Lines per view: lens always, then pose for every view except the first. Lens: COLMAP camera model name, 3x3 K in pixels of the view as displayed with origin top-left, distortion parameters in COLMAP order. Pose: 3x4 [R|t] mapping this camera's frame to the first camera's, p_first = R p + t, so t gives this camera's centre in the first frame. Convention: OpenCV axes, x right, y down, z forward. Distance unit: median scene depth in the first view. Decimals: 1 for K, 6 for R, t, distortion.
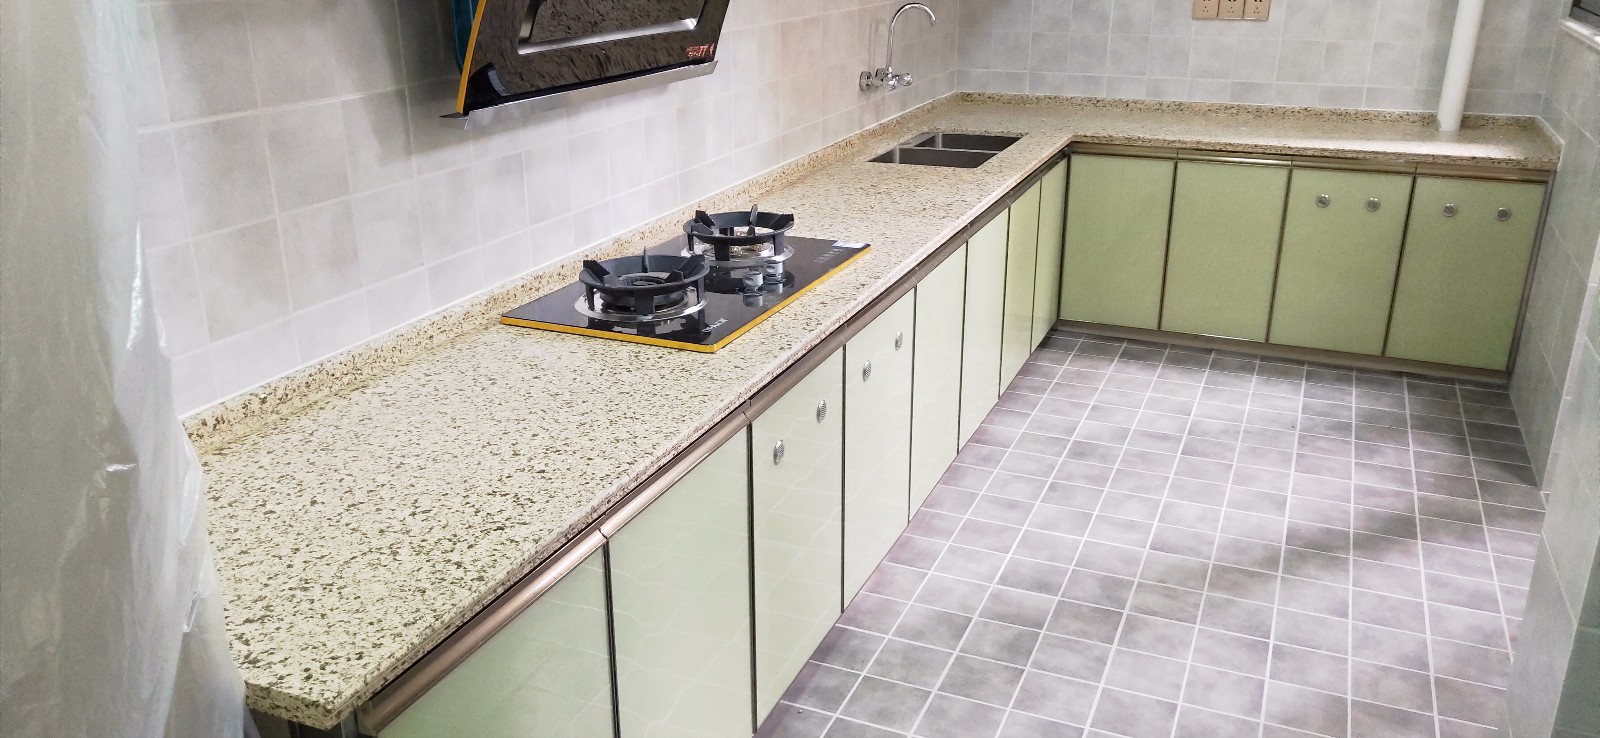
lens RADIAL K [[1223.8, 0, 800.0], [0, 1223.8, 369.0], [0, 0, 1]] dist [0.032950, -0.004782]
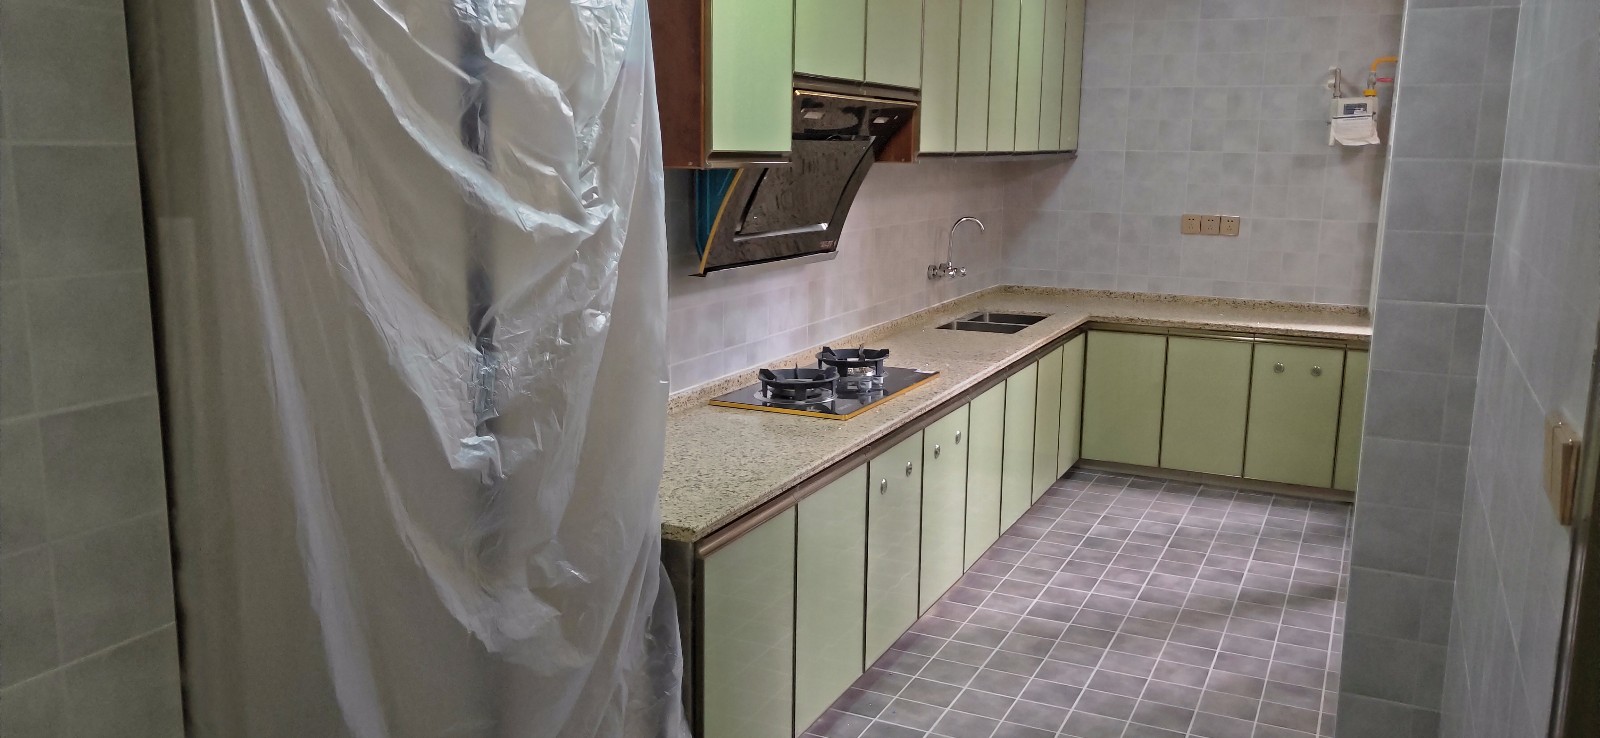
lens RADIAL K [[1223.8, 0, 800.0], [0, 1223.8, 369.0], [0, 0, 1]] dist [0.032950, -0.004782]
pose [[0.998901, 0.023839, -0.040355, -0.042402], [-0.030189, 0.985852, -0.164879, 0.118731], [0.035853, 0.165916, 0.985488, -0.386357]]
